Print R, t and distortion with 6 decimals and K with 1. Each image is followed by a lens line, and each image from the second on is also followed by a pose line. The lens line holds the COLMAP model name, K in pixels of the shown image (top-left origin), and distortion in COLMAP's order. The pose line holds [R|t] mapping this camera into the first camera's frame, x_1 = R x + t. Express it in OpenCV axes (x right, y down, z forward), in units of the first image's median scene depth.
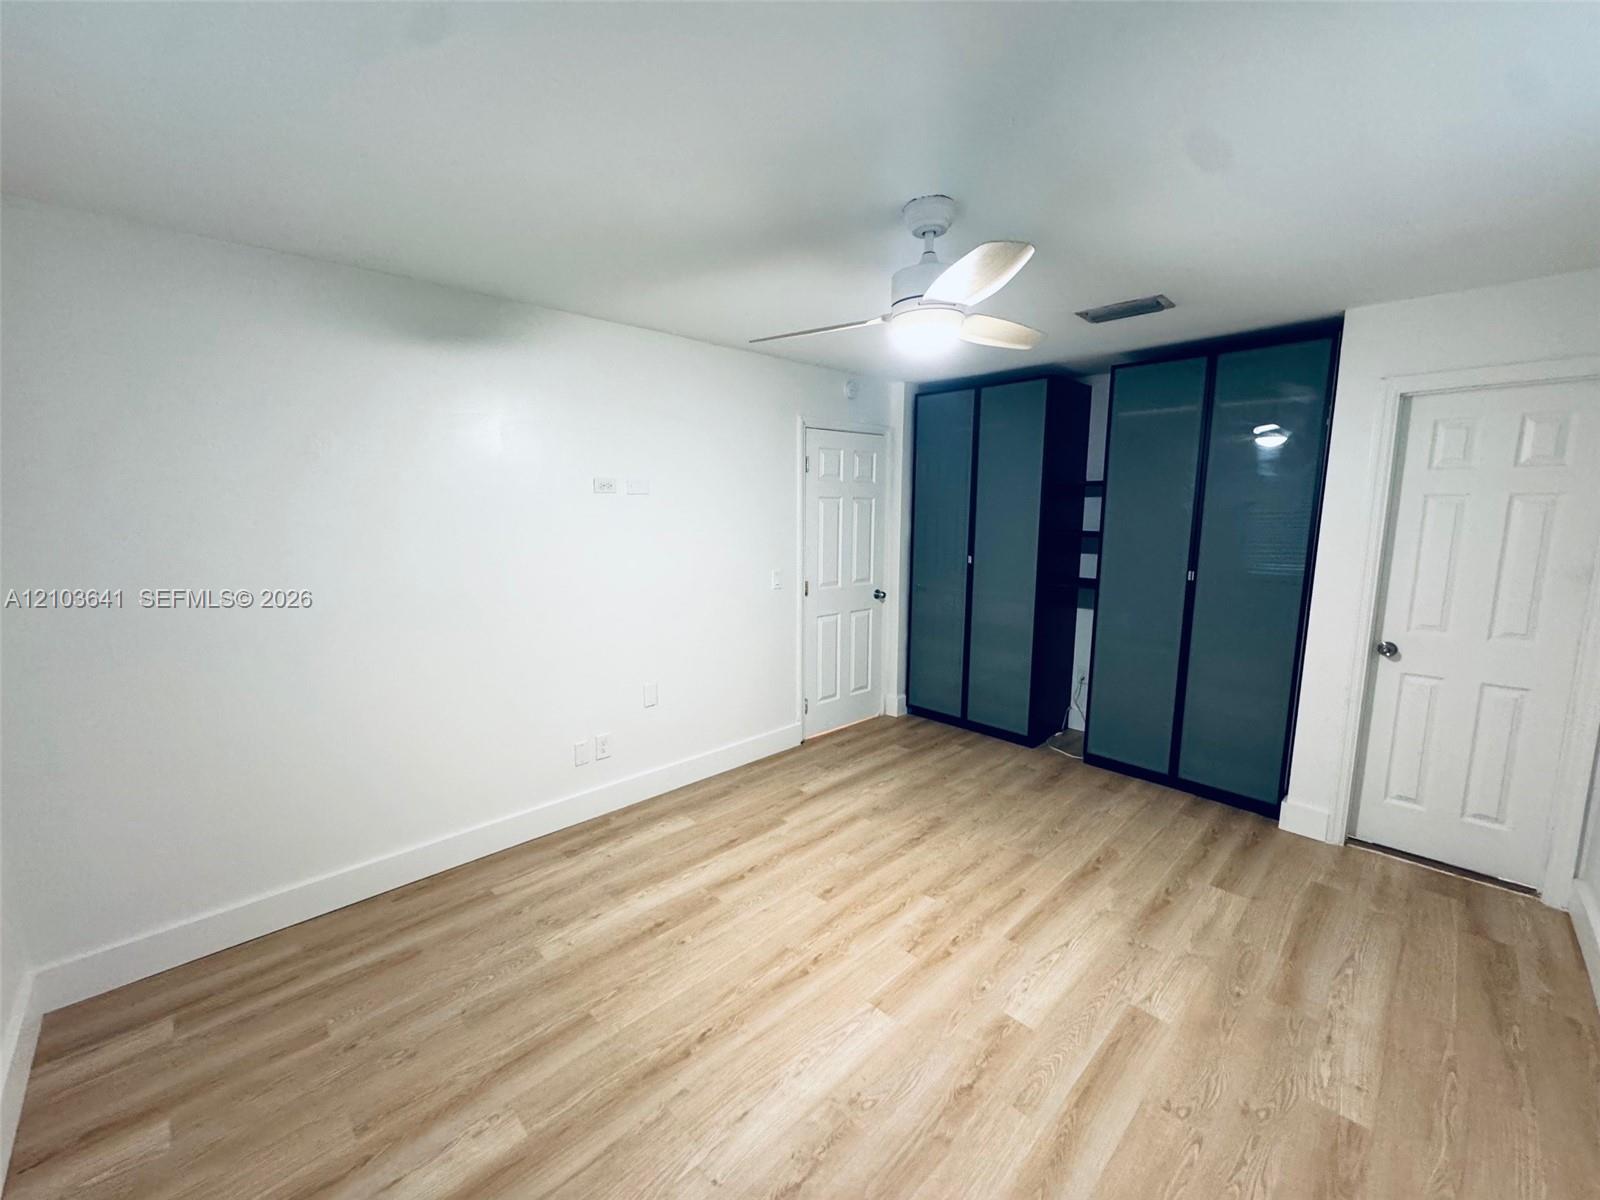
lens RADIAL K [[638.4, 0, 800.0], [0, 638.4, 600.0], [0, 0, 1]] dist [-0.002320, 0.000175]
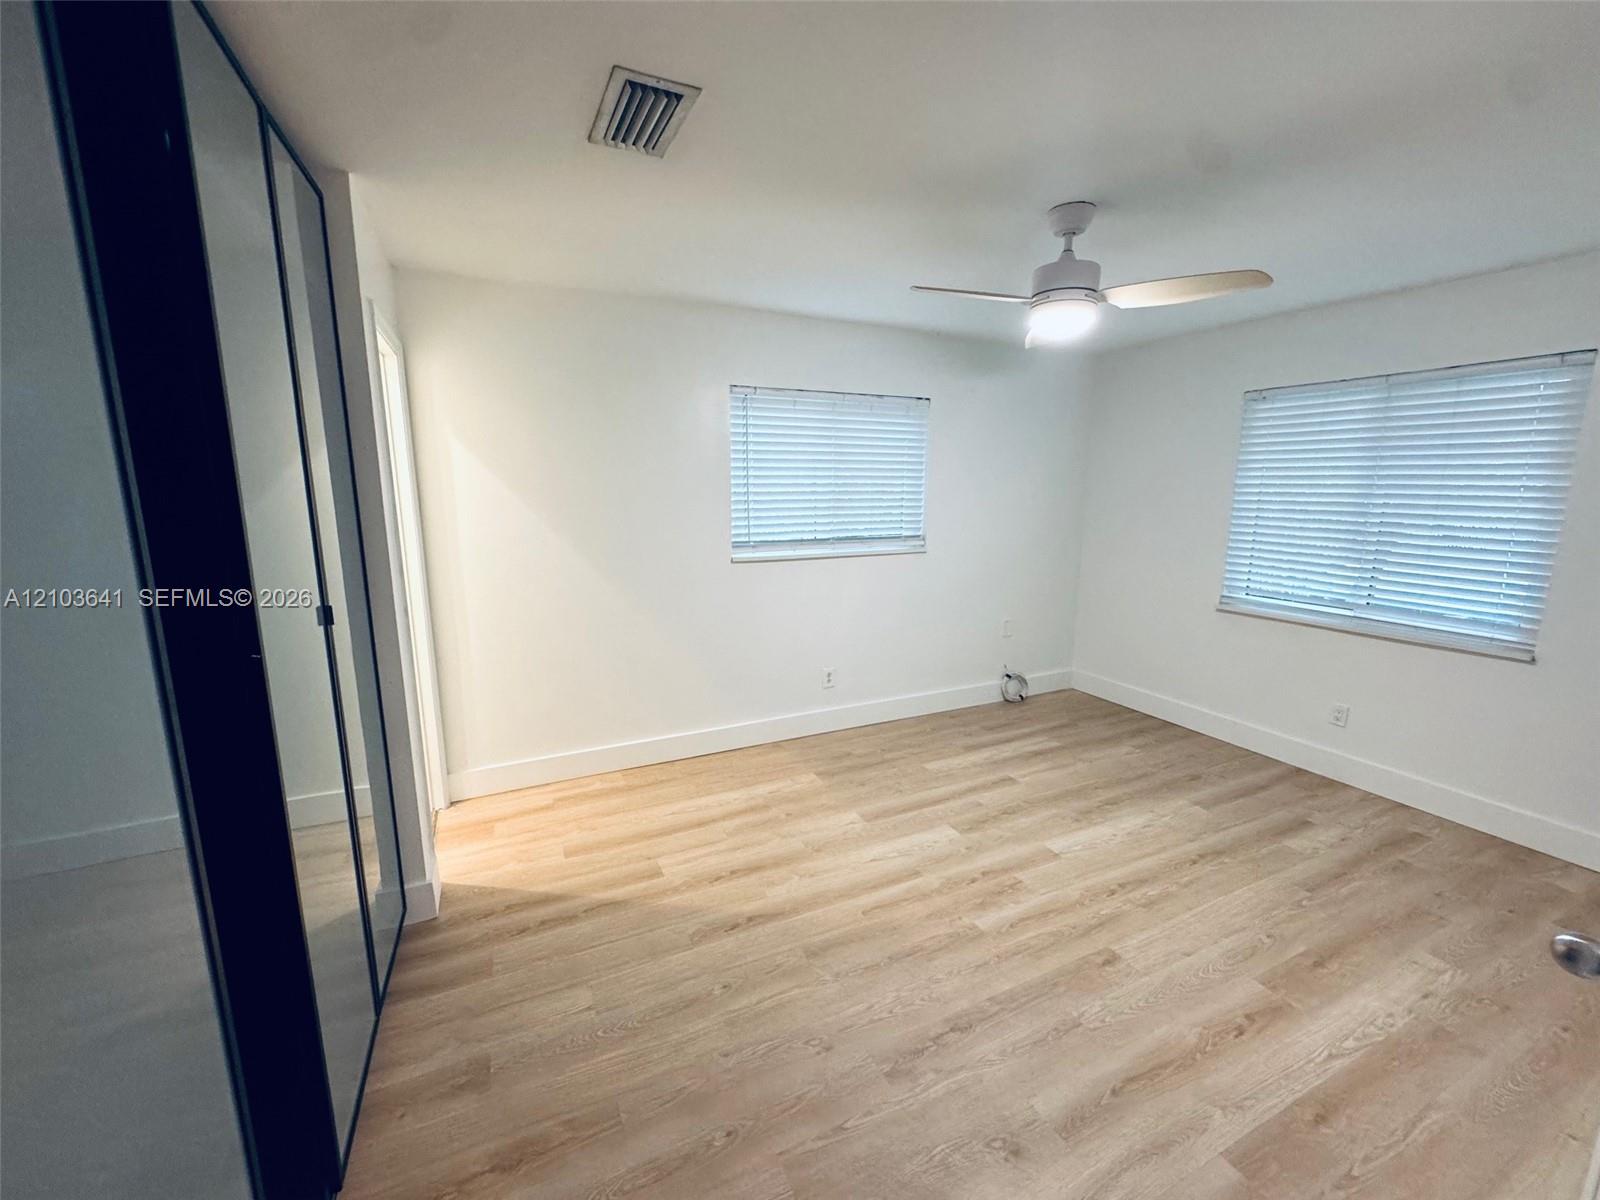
lens RADIAL K [[638.4, 0, 800.0], [0, 638.4, 600.0], [0, 0, 1]] dist [-0.002320, 0.000175]
pose [[-0.945239, -0.062442, 0.320349, 0.190457], [0.042567, 0.949558, 0.310688, -0.245766], [-0.323591, 0.307311, -0.894902, 1.790107]]
